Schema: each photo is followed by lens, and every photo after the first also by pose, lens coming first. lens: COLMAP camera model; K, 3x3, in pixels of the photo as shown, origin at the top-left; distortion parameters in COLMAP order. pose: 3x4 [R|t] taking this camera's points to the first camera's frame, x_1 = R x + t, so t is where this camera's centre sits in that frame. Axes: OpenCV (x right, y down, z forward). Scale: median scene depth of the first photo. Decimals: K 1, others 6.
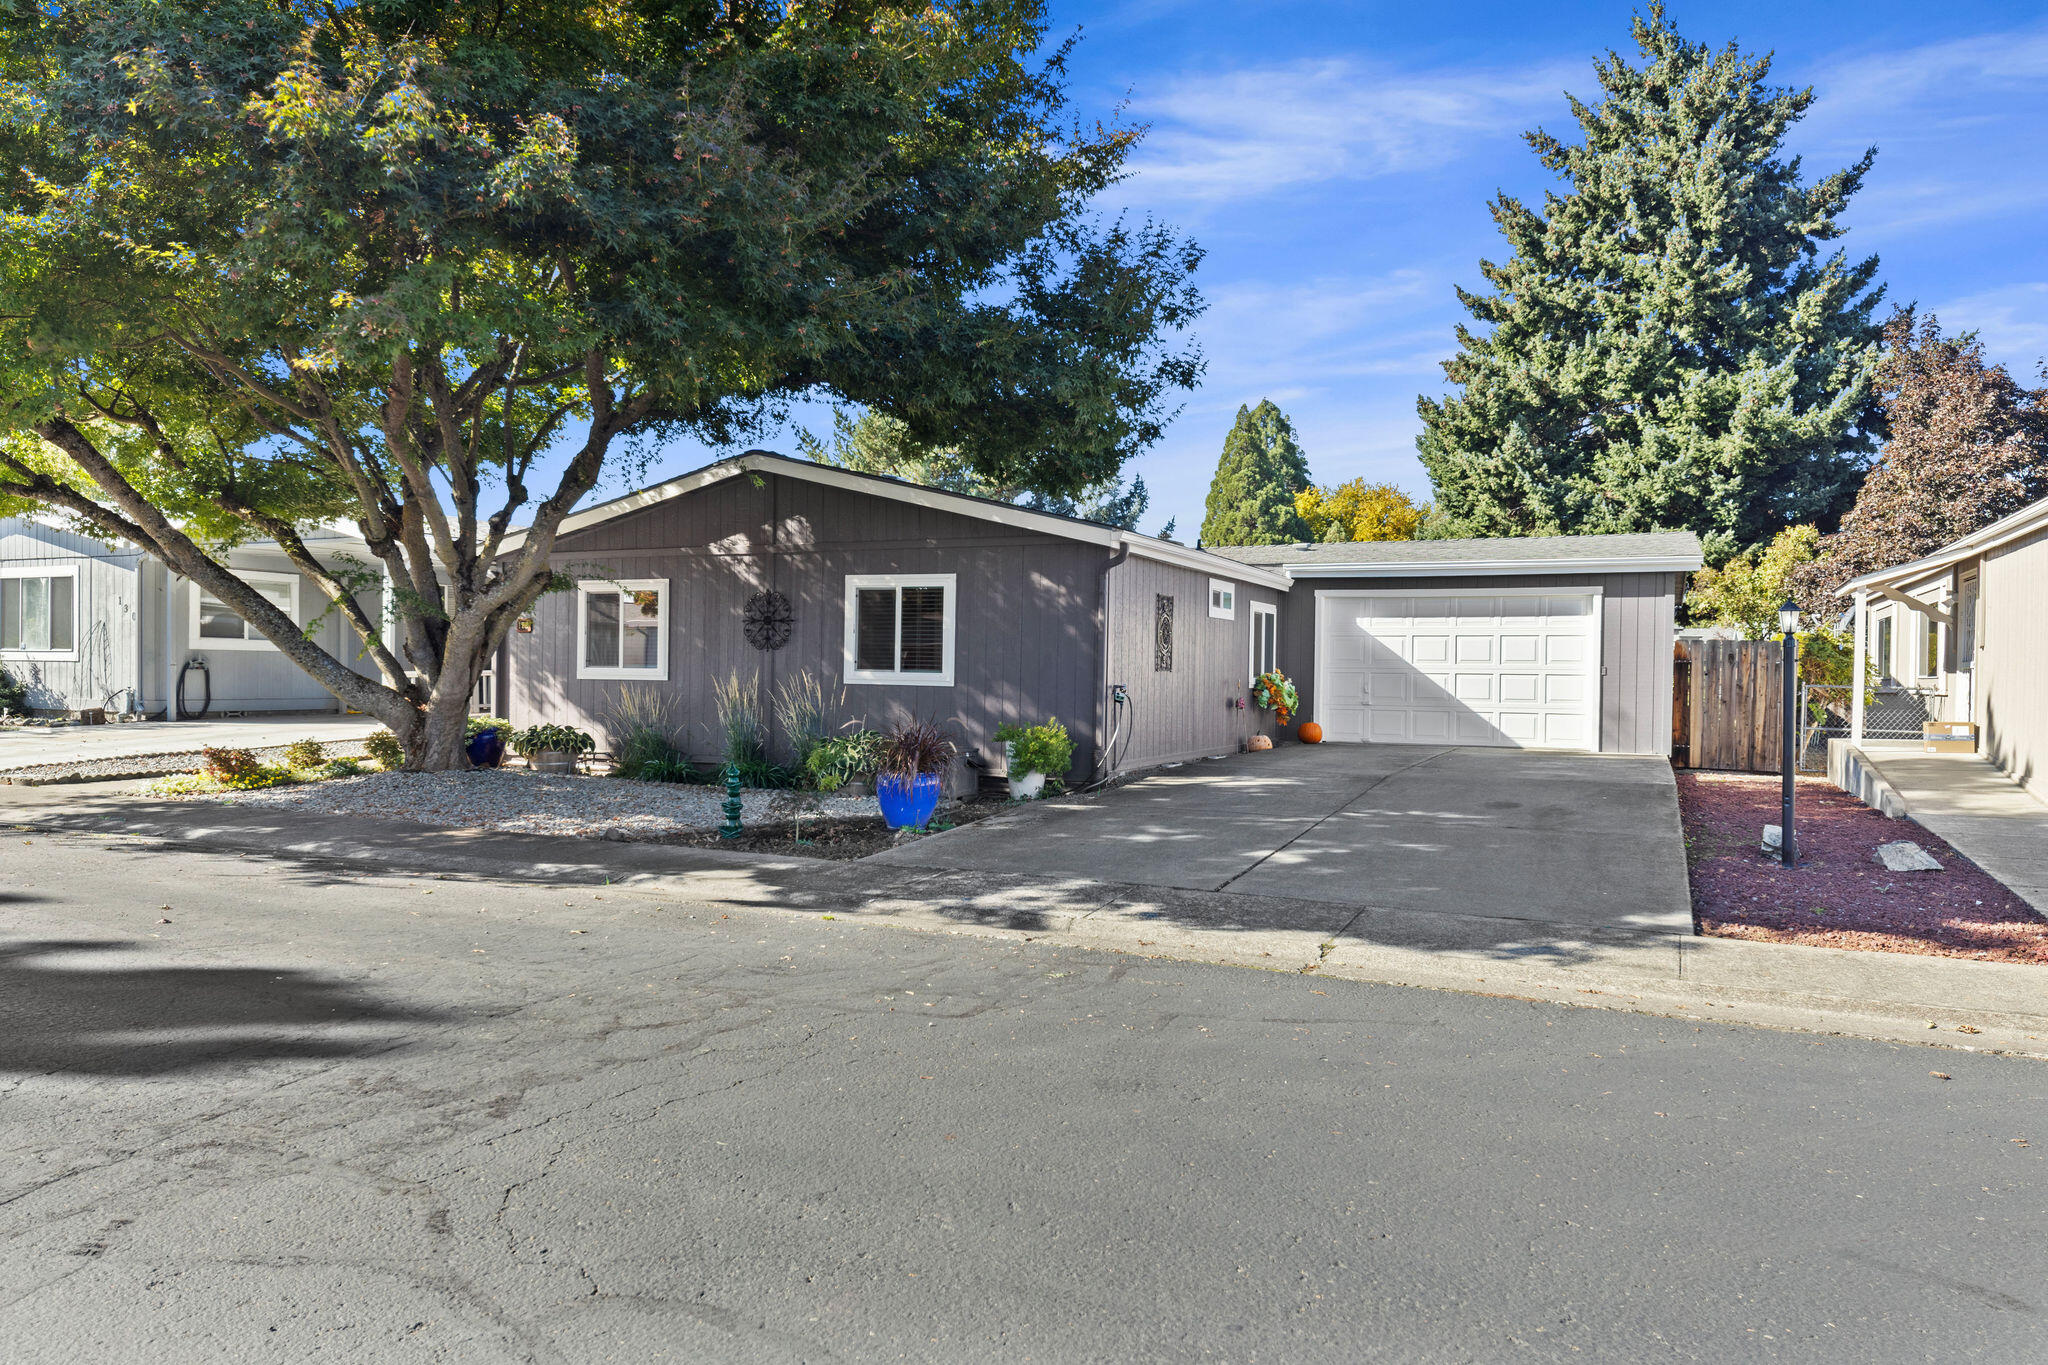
lens RADIAL K [[1345.6, 0, 1017.9], [0, 1345.6, 677.7], [0, 0, 1]] dist [0.008699, -0.000127]
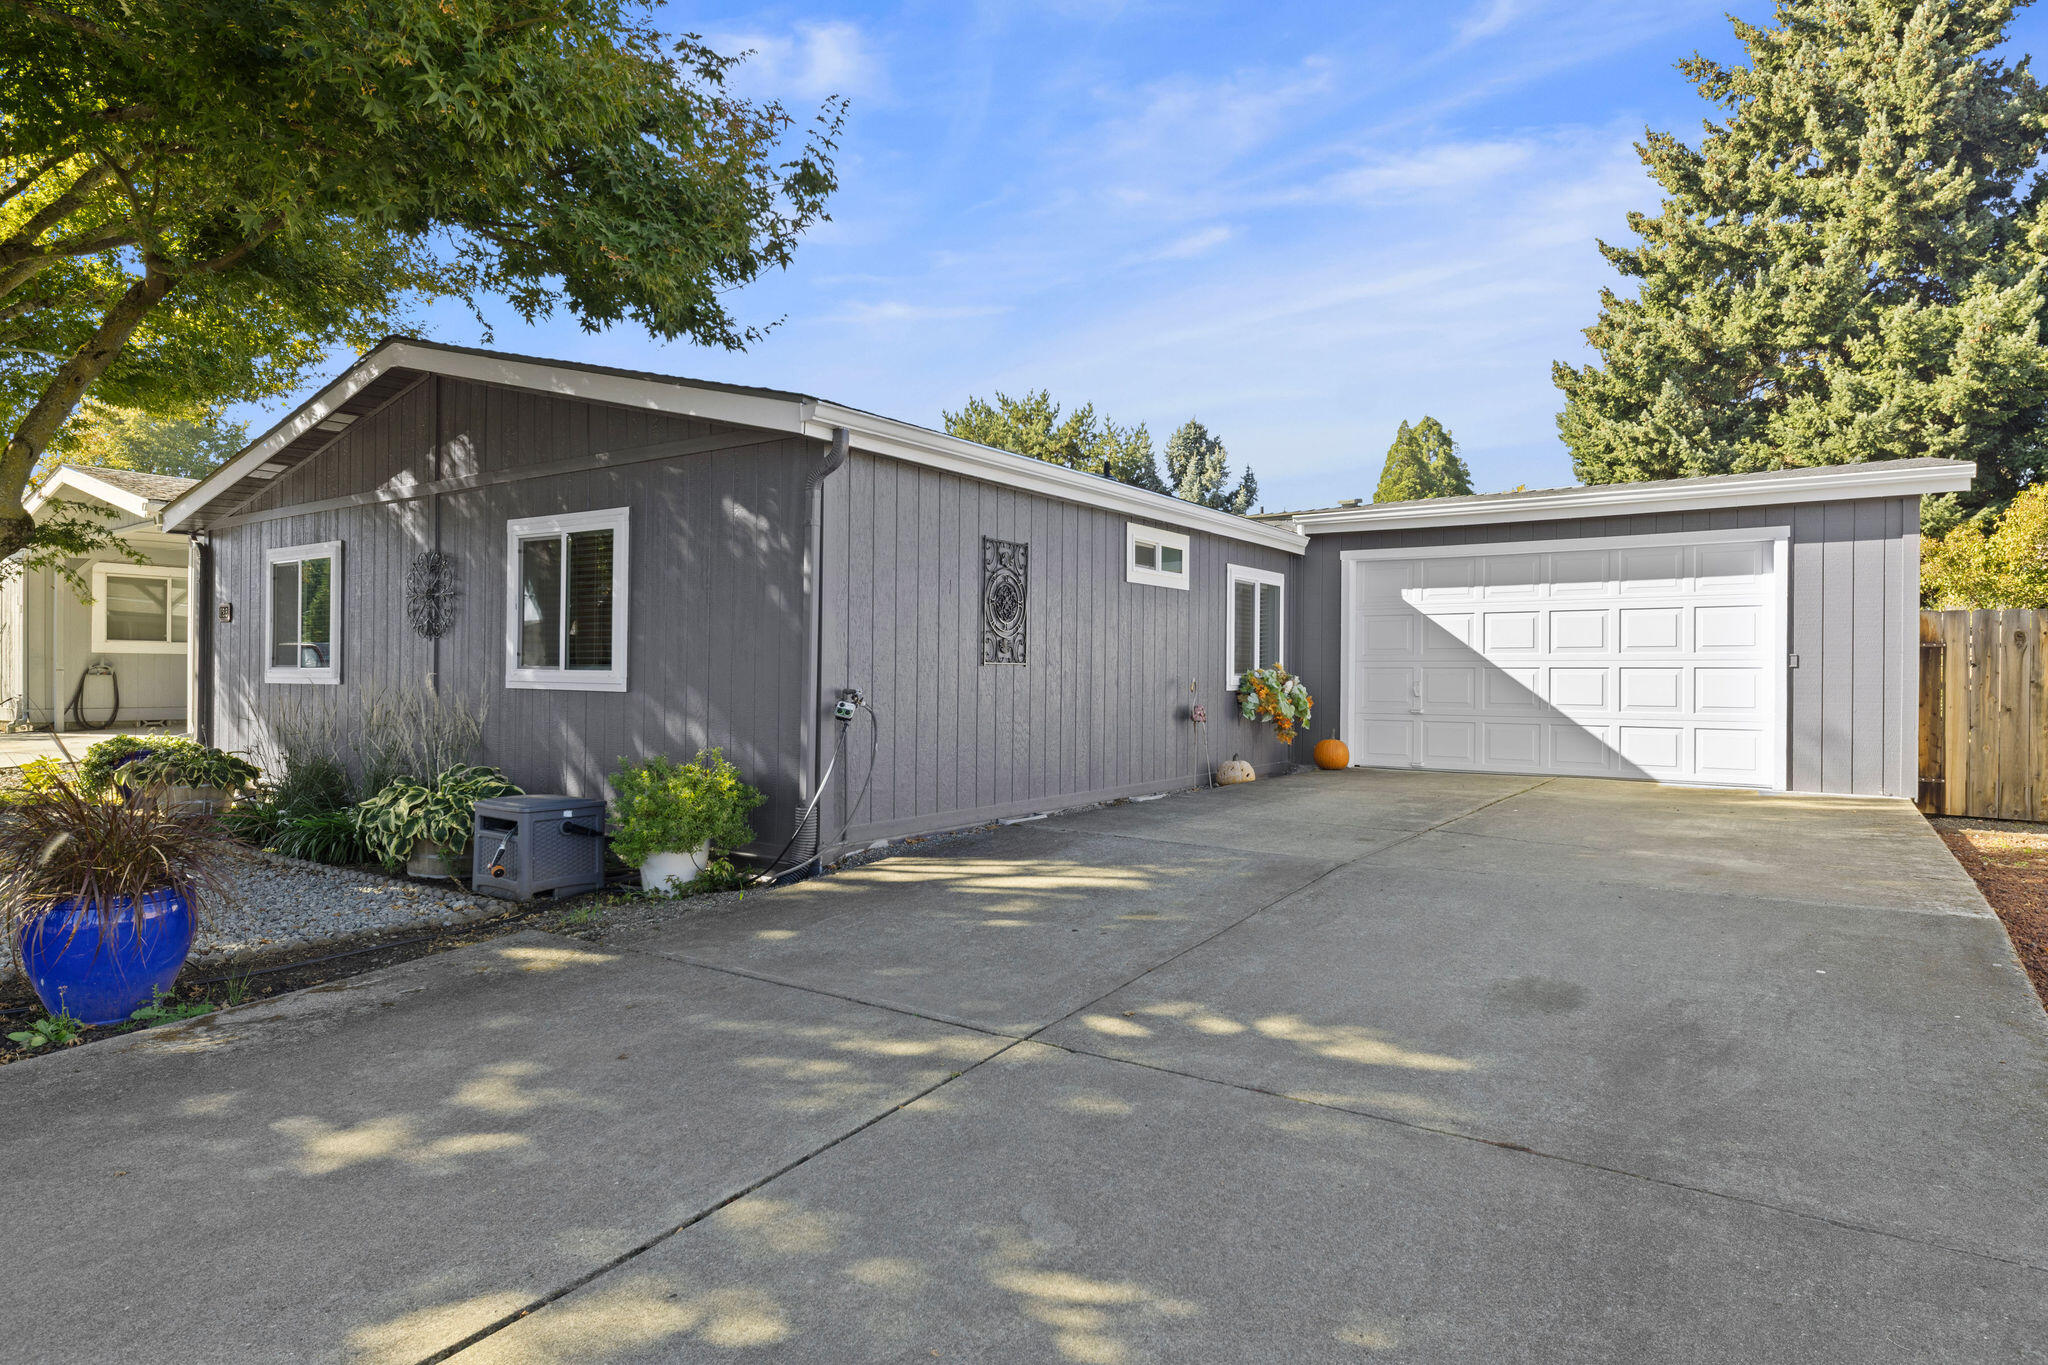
lens RADIAL K [[1159.8, 0, 1013.6], [0, 1159.8, 671.5], [0, 0, 1]] dist [0.000240, -0.002416]
pose [[0.984978, -0.007714, -0.172507, 0.084188], [0.006431, 0.999947, -0.007996, 0.000958], [0.172559, 0.006767, 0.984976, 0.200677]]
